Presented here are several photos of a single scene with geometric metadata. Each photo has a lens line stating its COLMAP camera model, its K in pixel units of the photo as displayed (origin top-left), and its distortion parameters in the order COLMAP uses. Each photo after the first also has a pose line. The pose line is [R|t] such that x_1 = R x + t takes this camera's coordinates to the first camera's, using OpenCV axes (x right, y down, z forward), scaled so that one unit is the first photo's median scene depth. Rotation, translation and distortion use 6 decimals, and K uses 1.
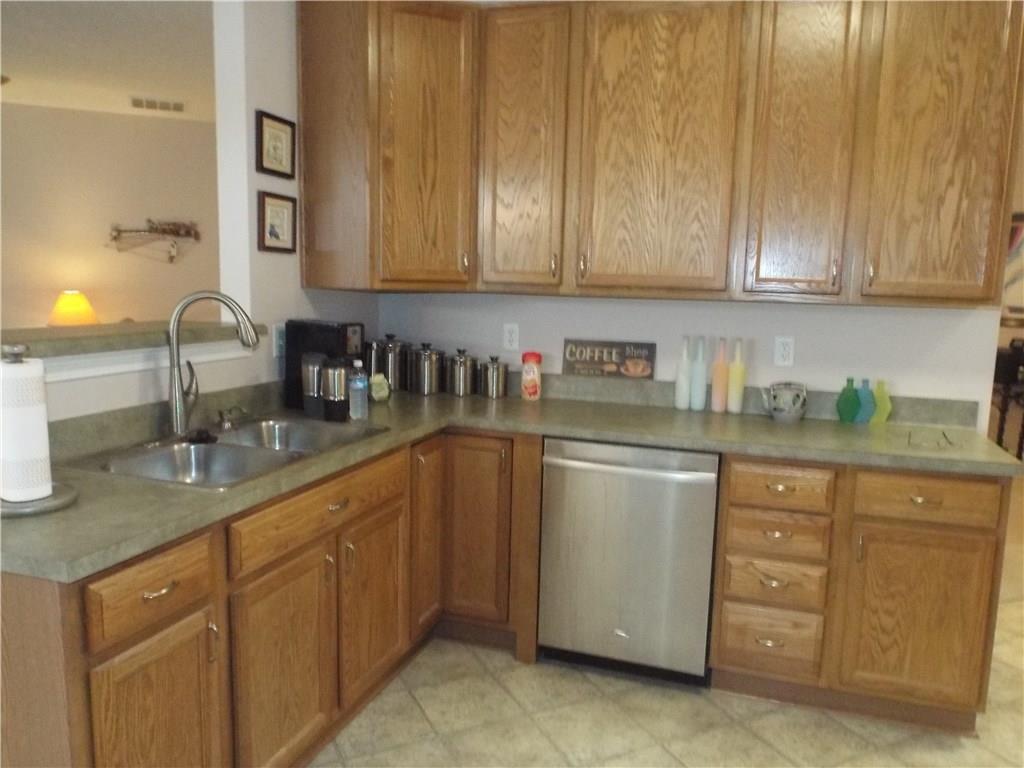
lens RADIAL K [[766.9, 0, 519.3], [0, 766.9, 387.9], [0, 0, 1]] dist [-0.000116, -0.021237]
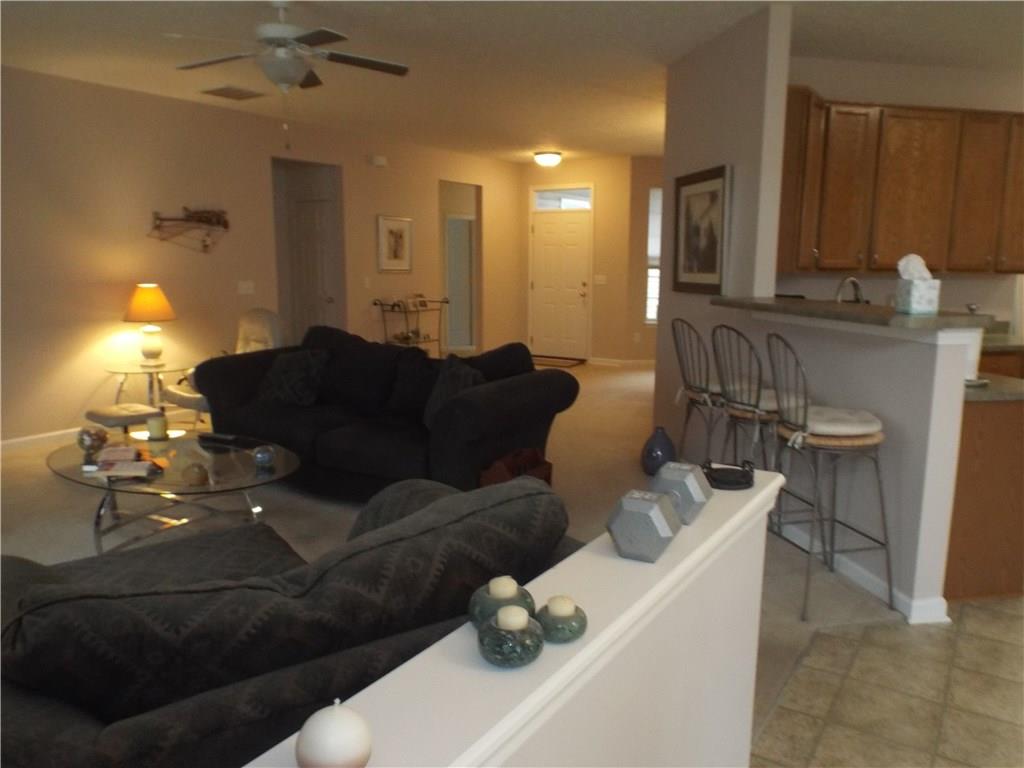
lens RADIAL K [[766.9, 0, 519.3], [0, 766.9, 387.9], [0, 0, 1]] dist [-0.000116, -0.021237]
pose [[0.858767, -0.101515, 0.502210, -1.508983], [0.085562, 0.994826, 0.054782, -0.028224], [-0.505172, -0.004075, 0.863009, -0.096173]]
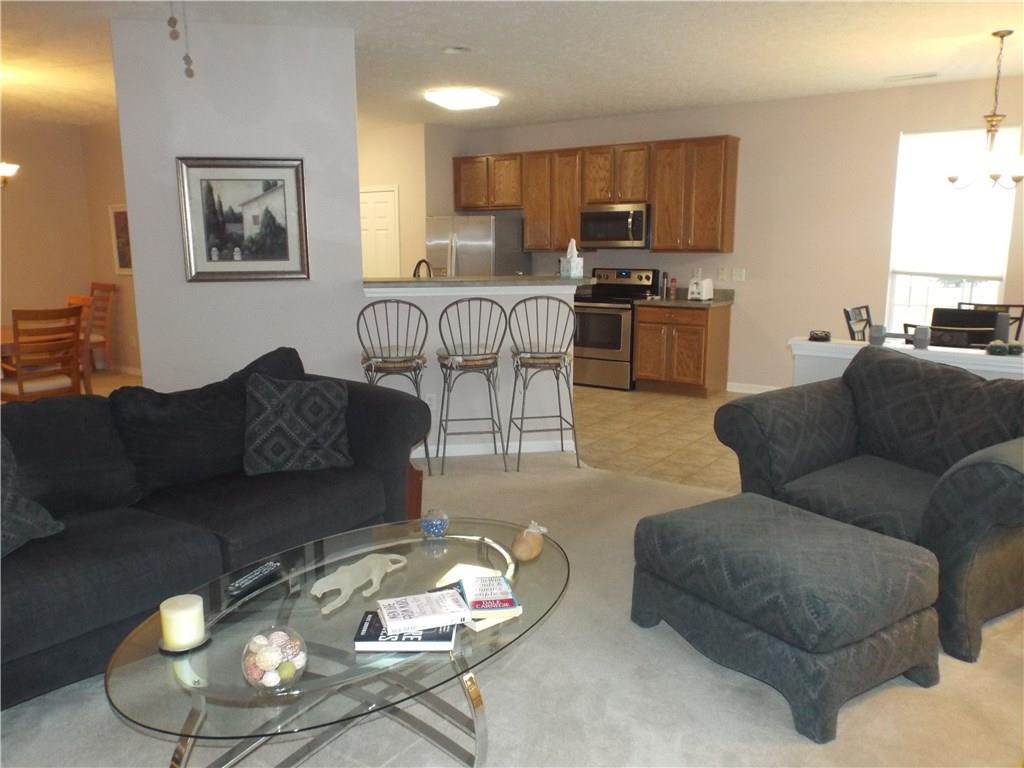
lens RADIAL K [[766.9, 0, 519.3], [0, 766.9, 387.9], [0, 0, 1]] dist [-0.000116, -0.021237]
pose [[-0.489466, -0.184552, 0.852269, -2.090266], [0.114176, 0.955371, 0.272450, -0.281847], [-0.864515, 0.230664, -0.446551, 1.494444]]
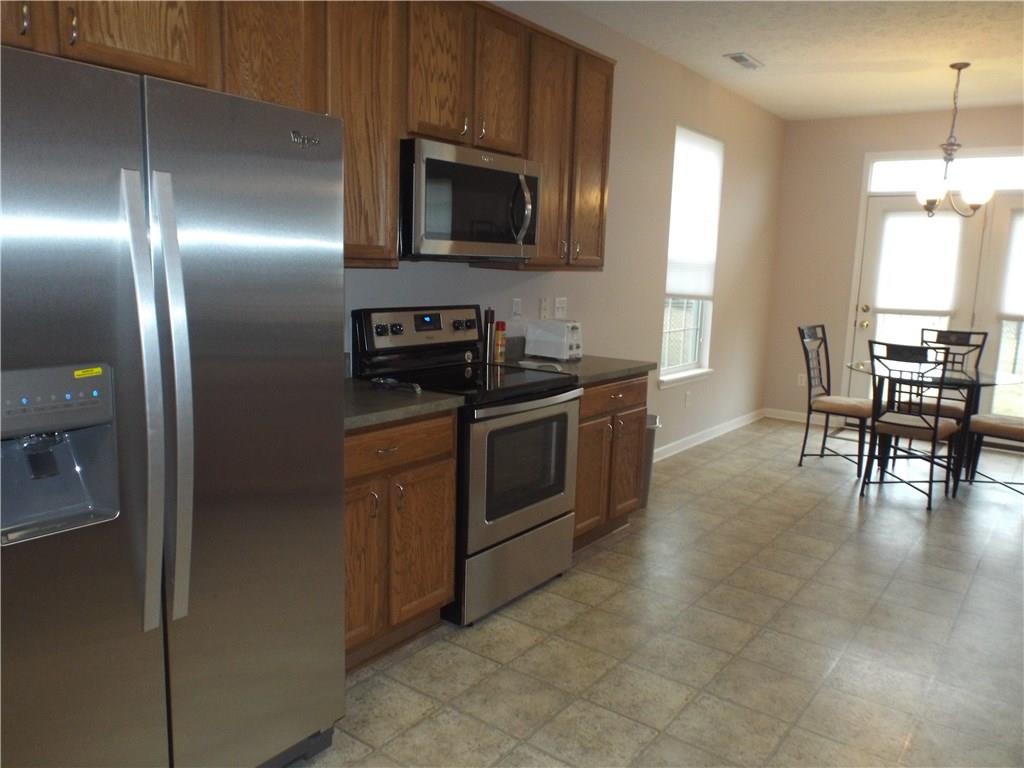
lens RADIAL K [[766.9, 0, 519.3], [0, 766.9, 387.9], [0, 0, 1]] dist [-0.000116, -0.021237]
pose [[-0.888764, 0.019765, -0.457939, 0.690026], [-0.121110, 0.953439, 0.276200, -0.107470], [0.442076, 0.300937, -0.844989, 0.874775]]
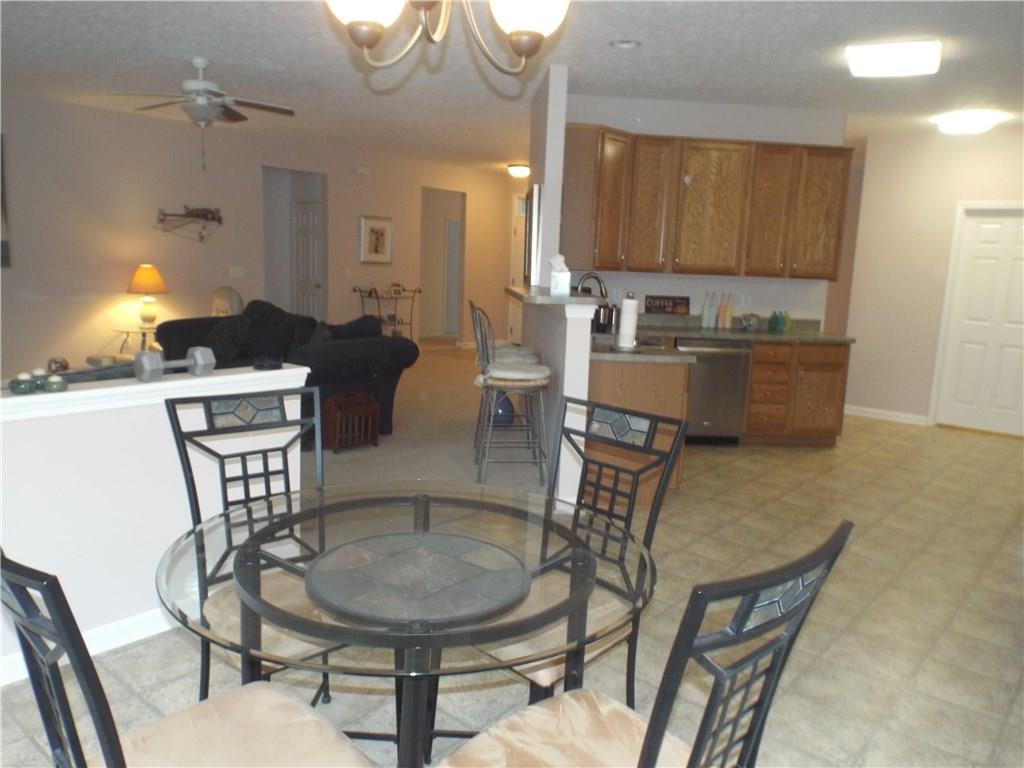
lens RADIAL K [[766.9, 0, 519.3], [0, 766.9, 387.9], [0, 0, 1]] dist [-0.000116, -0.021237]
pose [[0.915693, -0.053246, 0.398335, -1.195035], [0.038666, 0.998258, 0.044552, 0.084358], [-0.400014, -0.025394, 0.916157, -0.805492]]
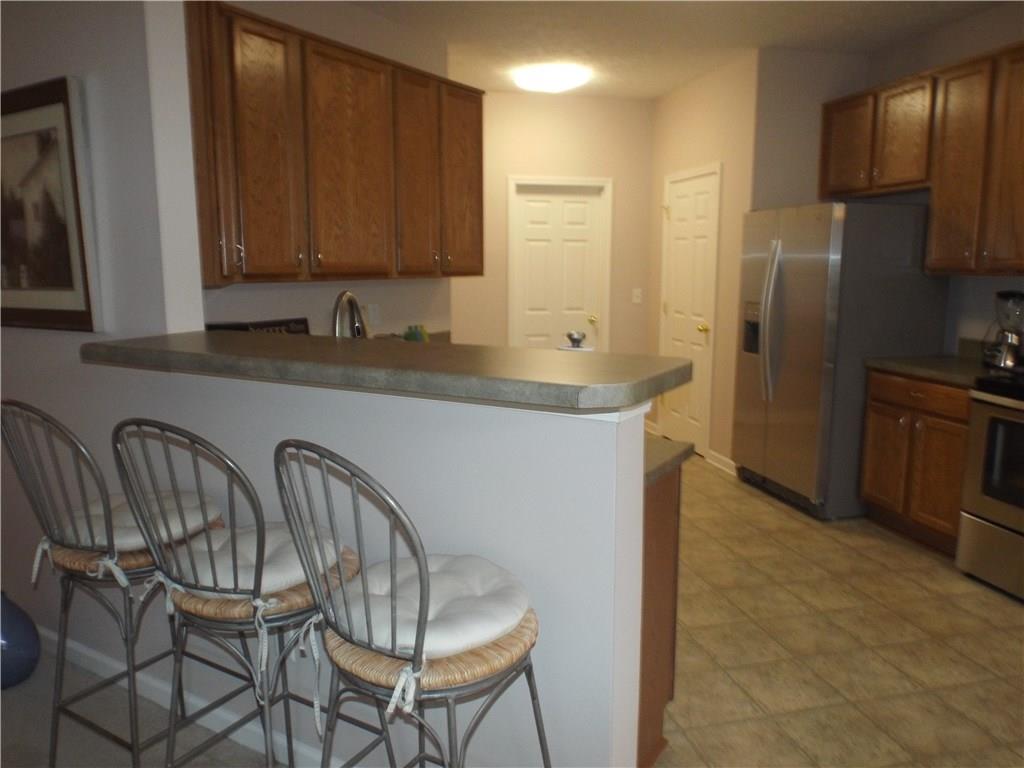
lens RADIAL K [[766.9, 0, 519.3], [0, 766.9, 387.9], [0, 0, 1]] dist [-0.000116, -0.021237]
pose [[0.214386, -0.182323, 0.959582, -1.041715], [0.146509, 0.977312, 0.152959, -0.095332], [-0.965699, 0.107795, 0.236234, 0.427469]]
